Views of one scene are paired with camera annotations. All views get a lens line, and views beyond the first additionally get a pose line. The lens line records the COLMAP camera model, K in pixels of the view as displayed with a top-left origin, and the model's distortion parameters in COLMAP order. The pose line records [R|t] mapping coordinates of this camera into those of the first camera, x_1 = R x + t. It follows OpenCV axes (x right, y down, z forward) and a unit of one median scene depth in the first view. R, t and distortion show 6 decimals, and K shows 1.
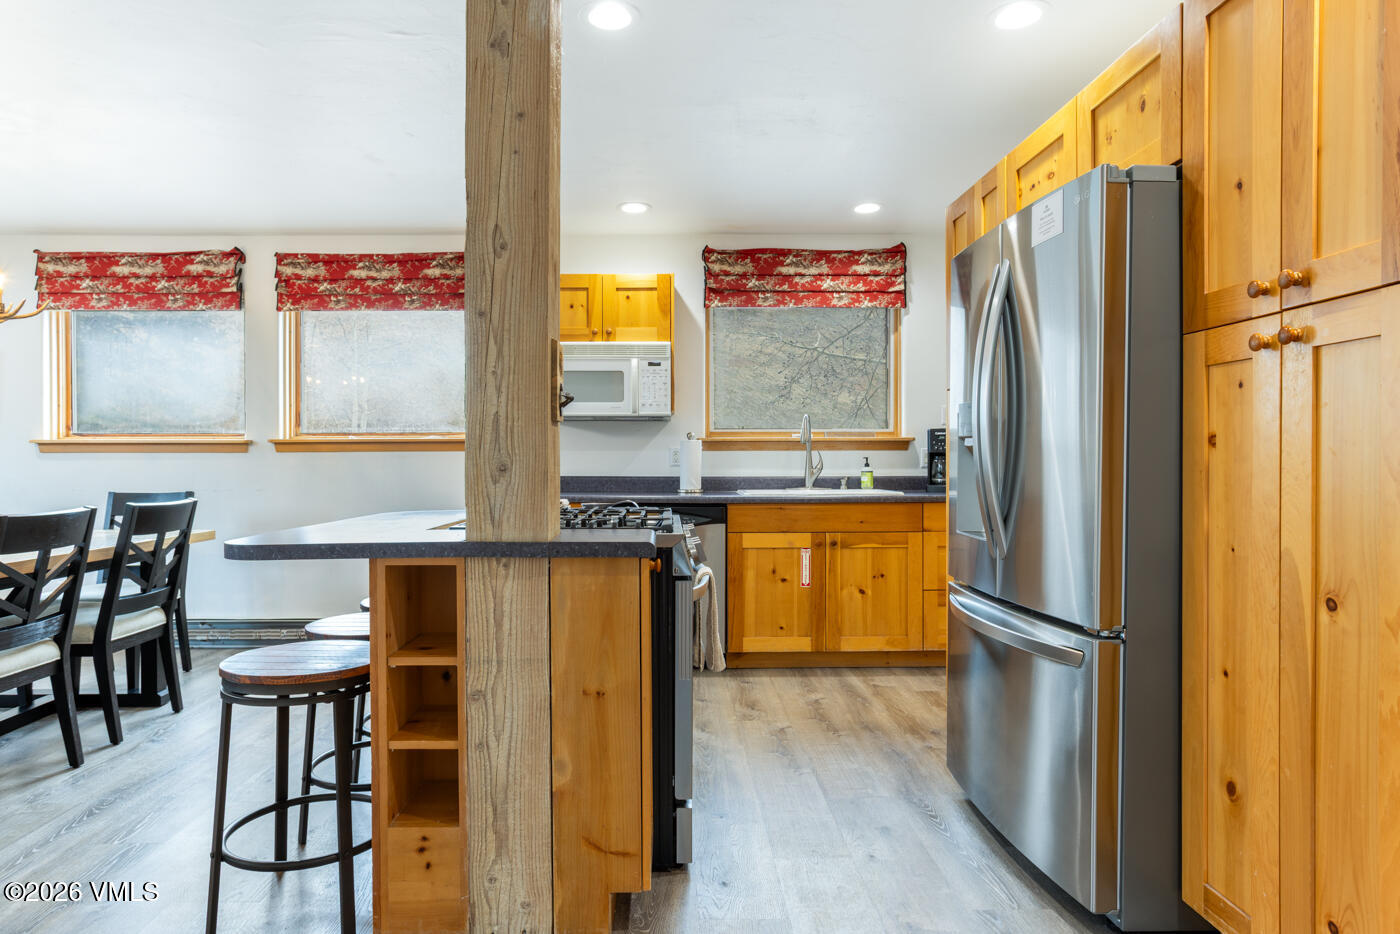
lens RADIAL K [[829.1, 0, 670.9], [0, 829.1, 464.9], [0, 0, 1]] dist [-0.024334, 0.023704]
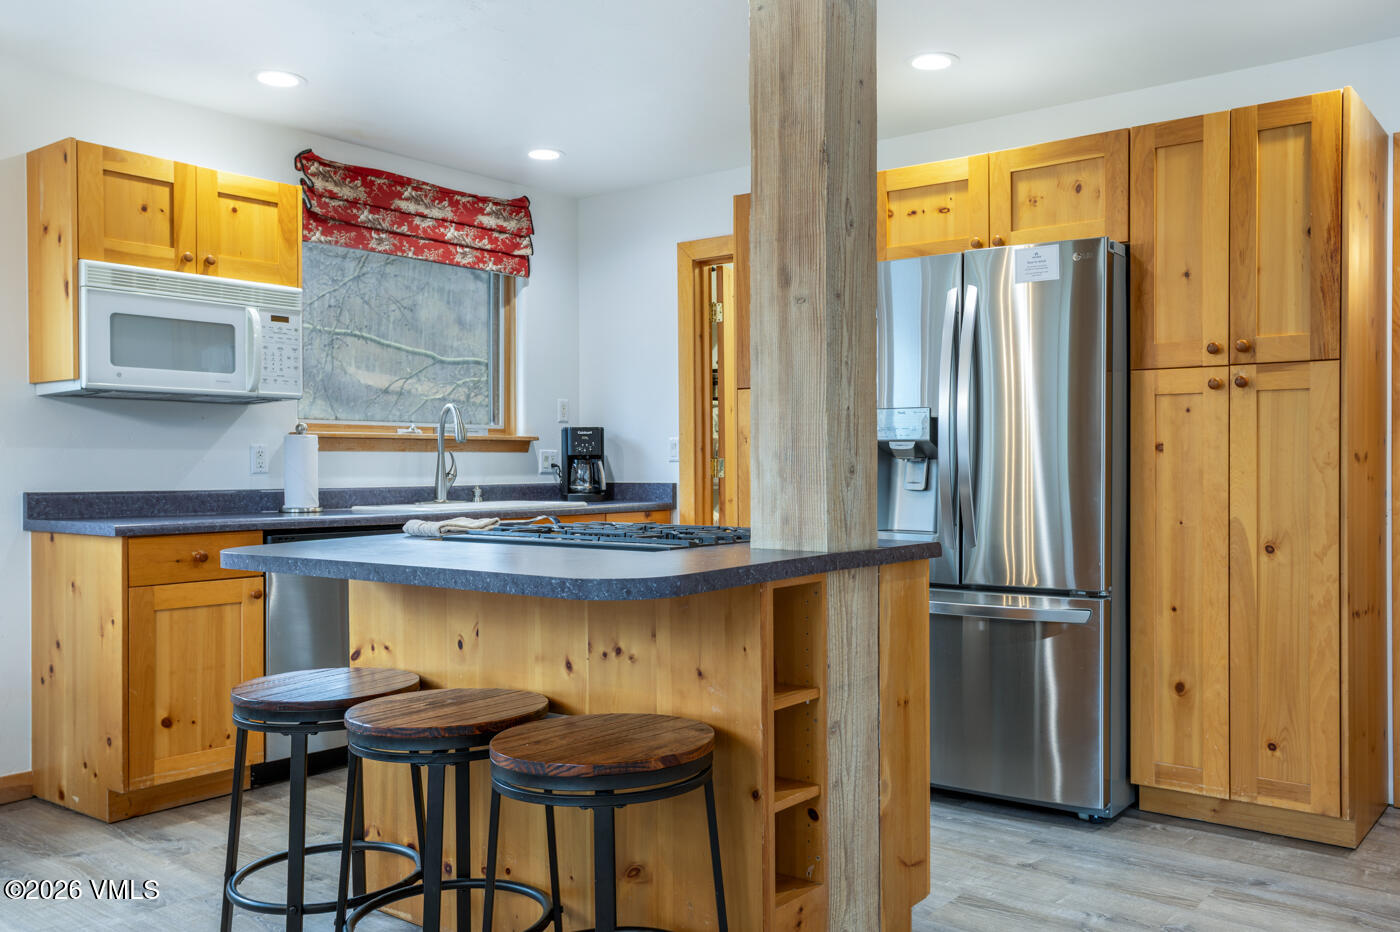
lens RADIAL K [[1175.7, 0, 759.5], [0, 1175.7, 470.0], [0, 0, 1]] dist [0.006035, 0.026346]
pose [[0.602139, -0.003953, 0.798381, -0.537230], [0.006909, 0.999976, -0.000260, 0.001761], [-0.798361, 0.005672, 0.602152, 0.128699]]
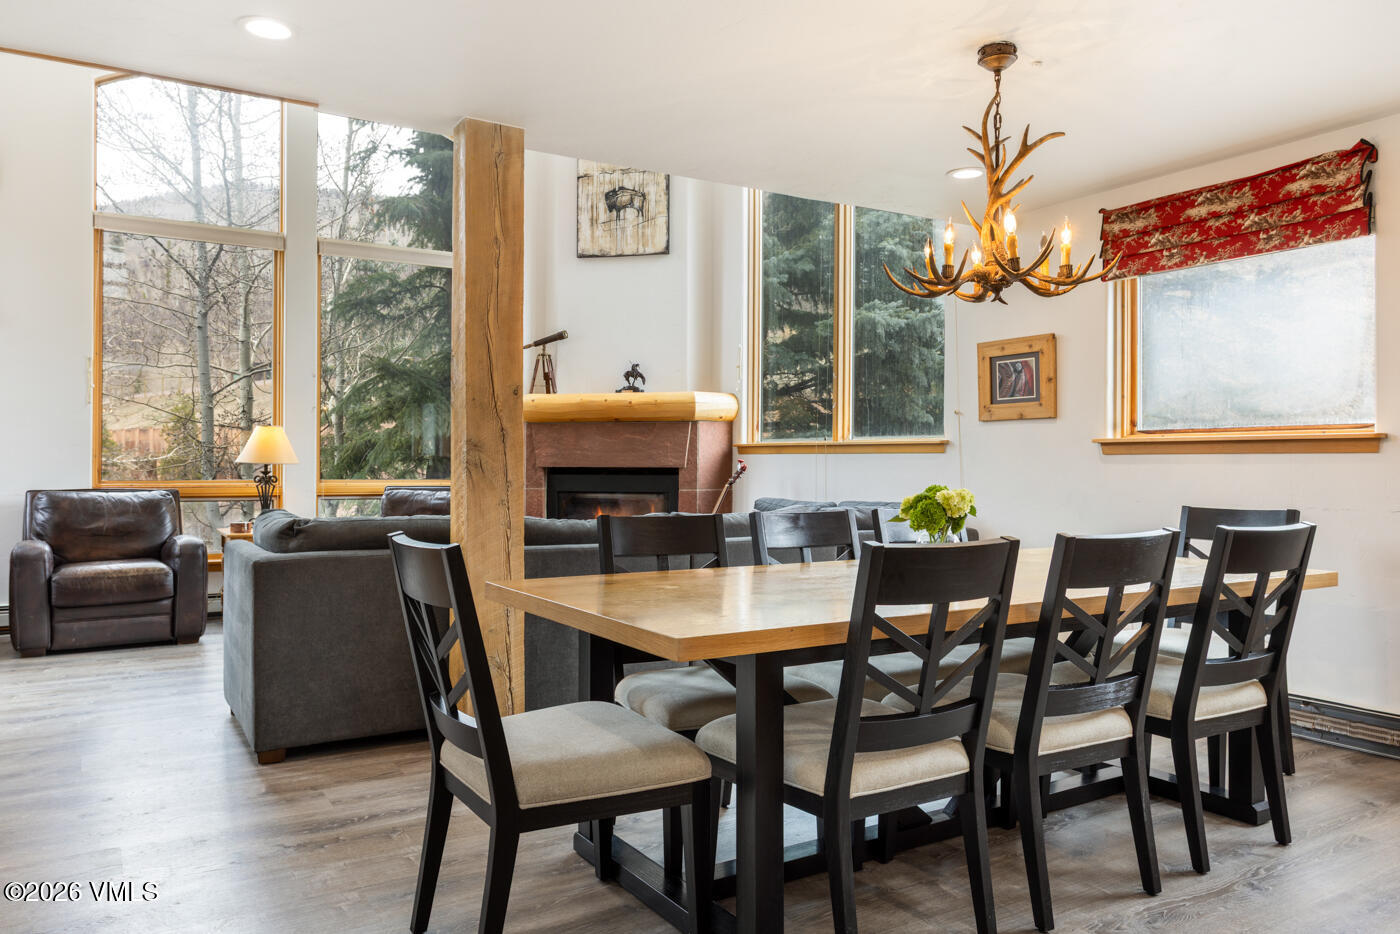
lens RADIAL K [[1007.4, 0, 681.1], [0, 1007.4, 462.2], [0, 0, 1]] dist [0.006679, -0.026558]
pose [[0.504863, 0.002018, -0.863197, -0.115306], [-0.009448, 0.999950, -0.003188, 0.000422], [0.863148, 0.009765, 0.504857, 0.134785]]
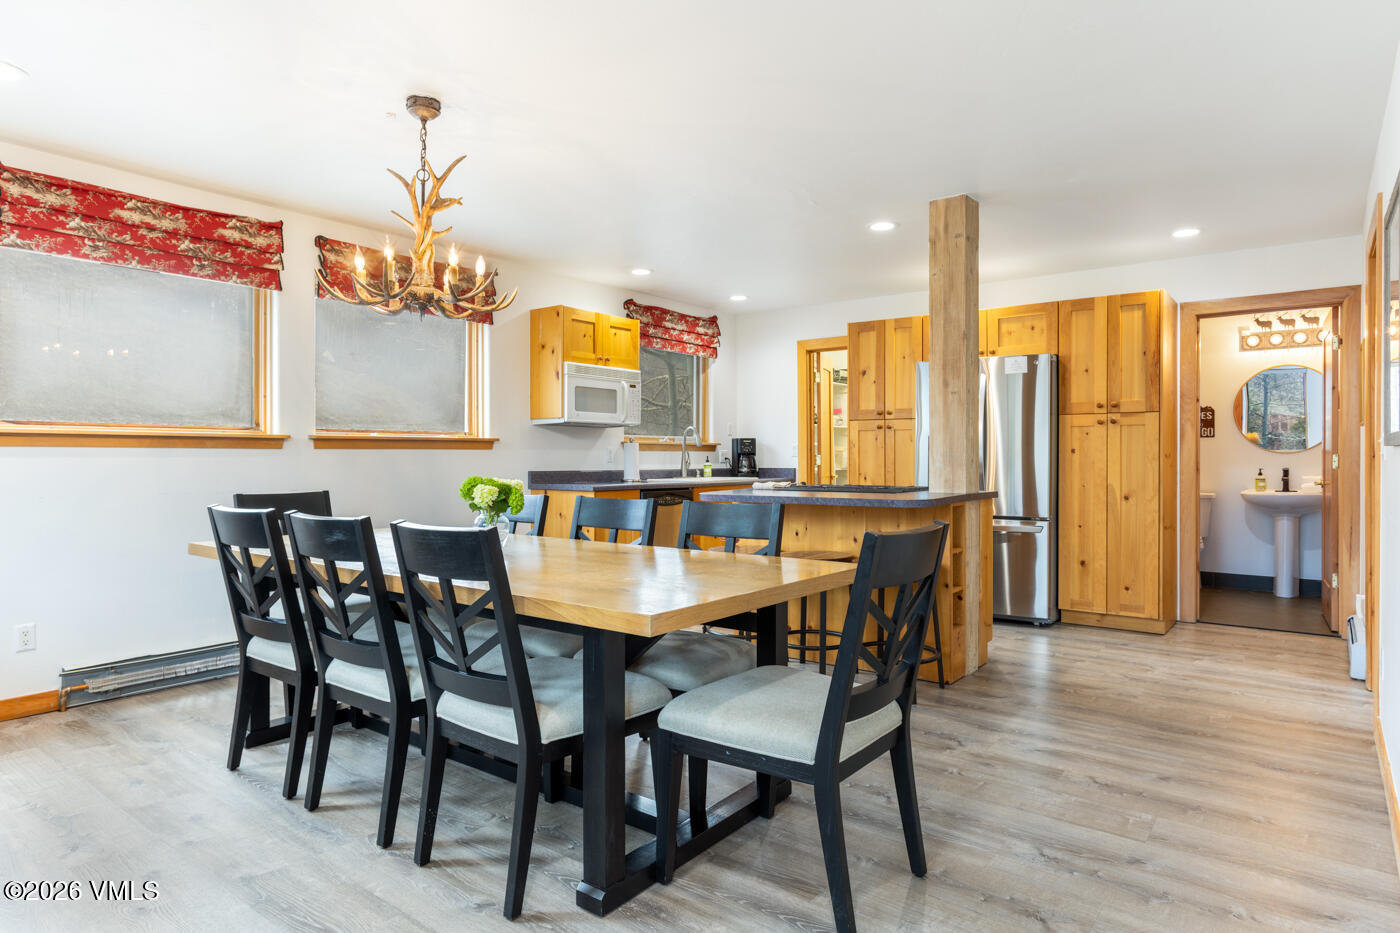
lens RADIAL K [[829.1, 0, 701.1], [0, 829.1, 459.4], [0, 0, 1]] dist [-0.024334, 0.023704]
pose [[0.611107, -0.000127, 0.791548, -1.011702], [0.003942, 0.999988, -0.002883, 0.001605], [-0.791539, 0.004882, 0.611100, 0.088315]]
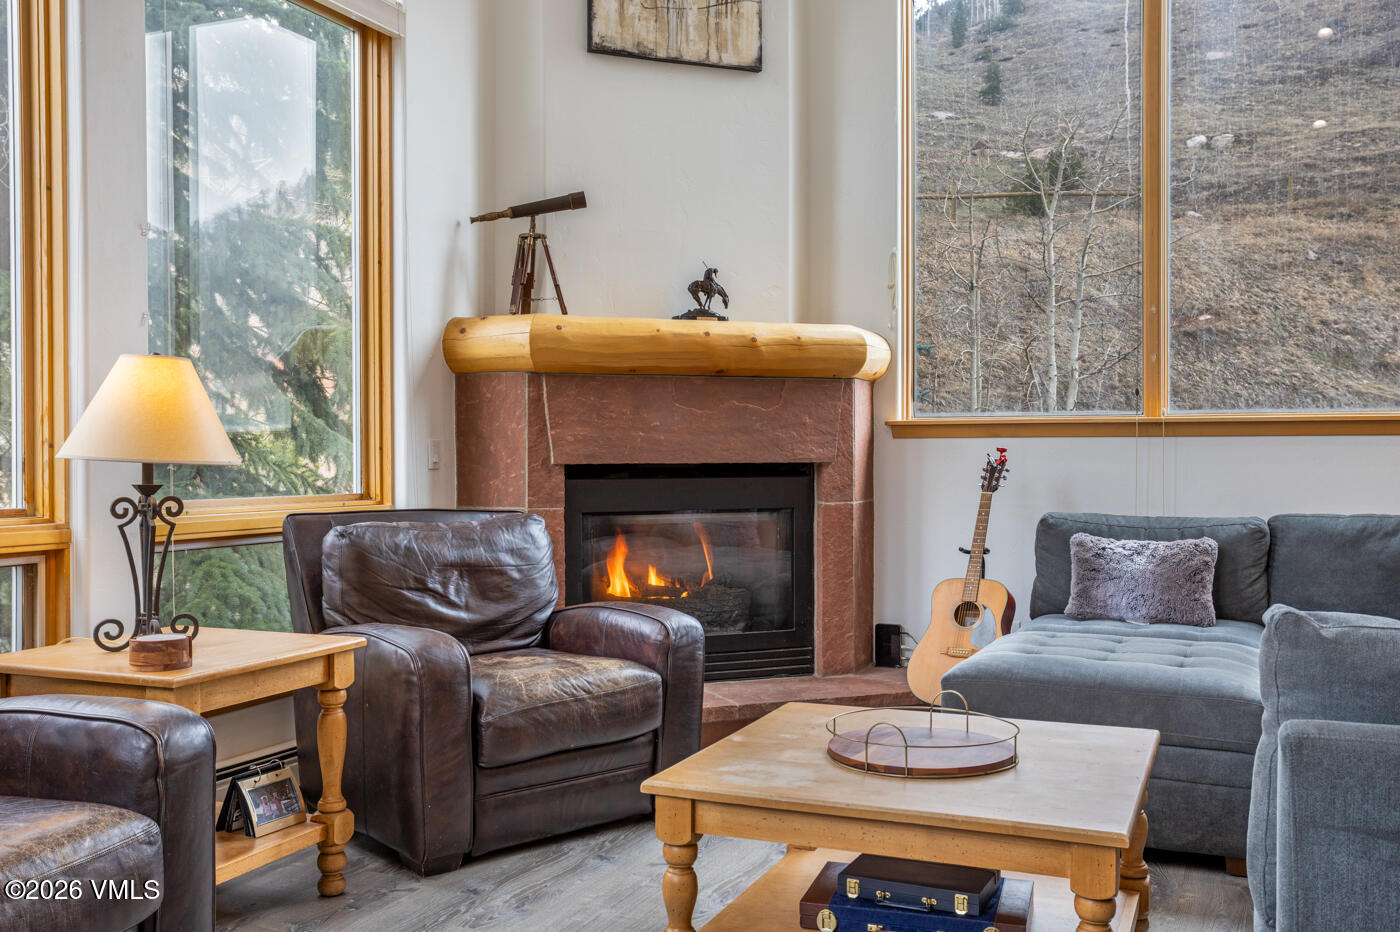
lens RADIAL K [[1295.1, 0, 693.9], [0, 1295.1, 449.1], [0, 0, 1]] dist [0.018595, 0.000000]
pose [[0.919164, -0.004065, -0.393853, -1.208447], [0.000746, 0.999963, -0.008578, 0.002198], [0.393874, 0.007591, 0.919133, -0.159086]]
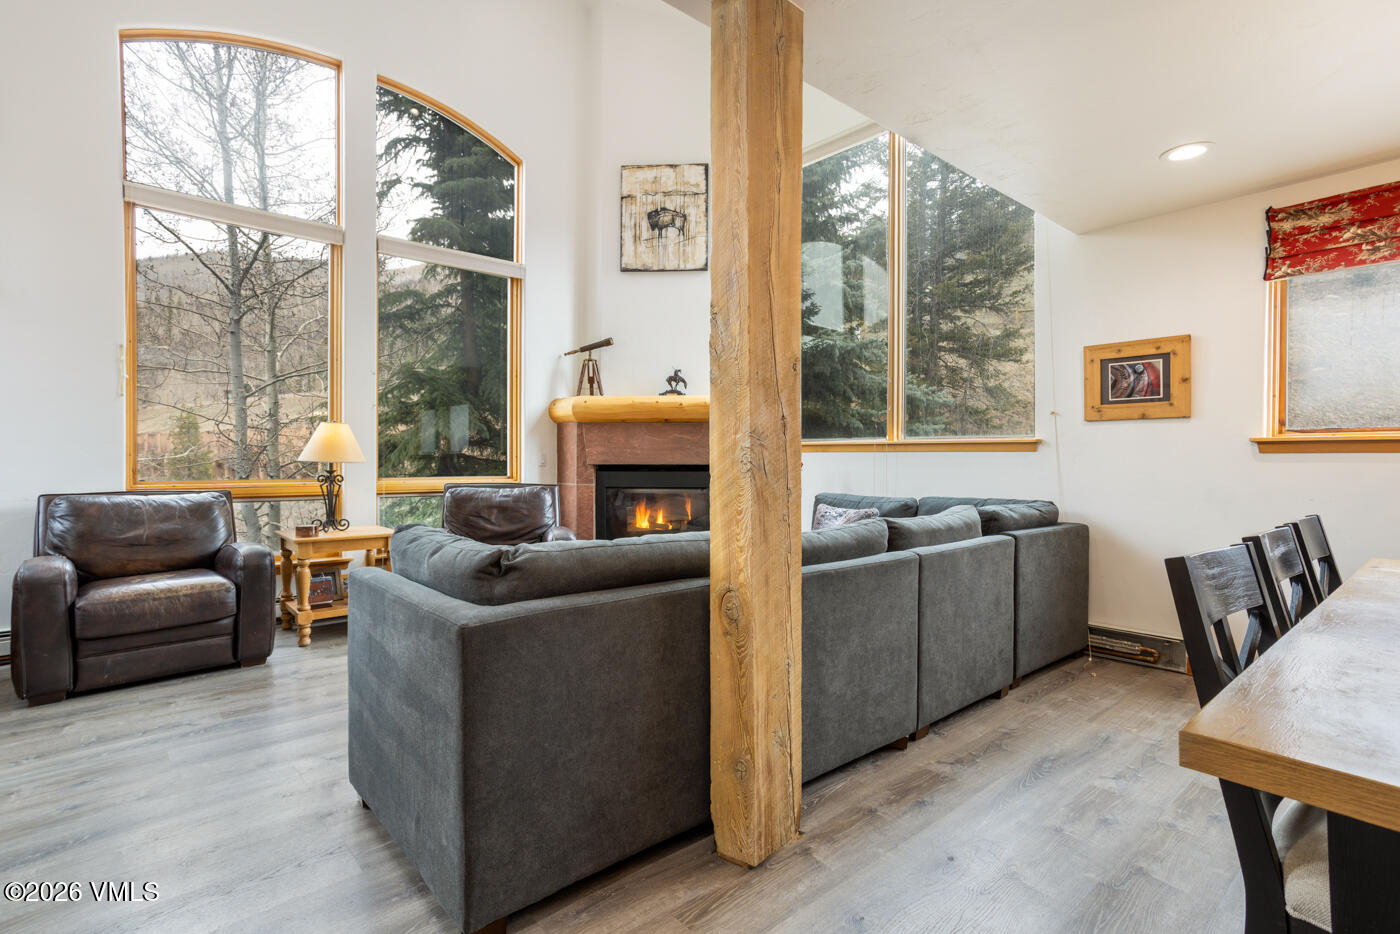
lens RADIAL K [[686.2, 0, 689.5], [0, 686.2, 468.4], [0, 0, 1]] dist [-0.026072, 0.017919]
pose [[0.650528, 0.012096, -0.759386, -0.658990], [-0.007557, 0.999927, 0.009453, -0.000242], [0.759445, -0.000411, 0.650571, 0.116774]]
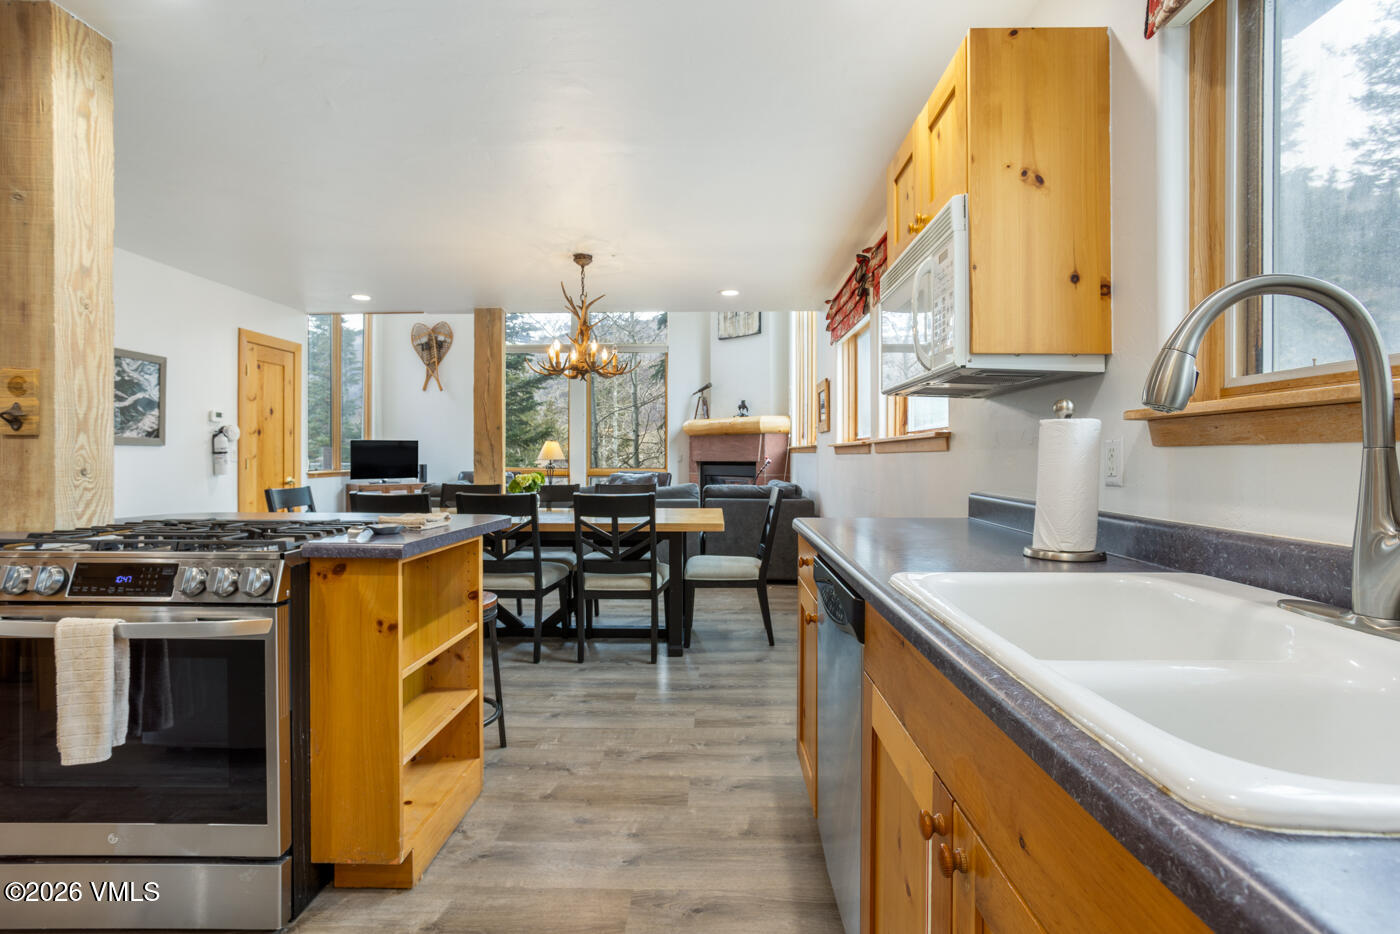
lens RADIAL K [[686.2, 0, 700.4], [0, 686.2, 457.7], [0, 0, 1]] dist [-0.026072, 0.017919]
pose [[-0.031176, 0.004175, -0.999505, 0.356437], [-0.006217, 0.999971, 0.004371, -0.013582], [0.999495, 0.006350, -0.031149, 0.886451]]
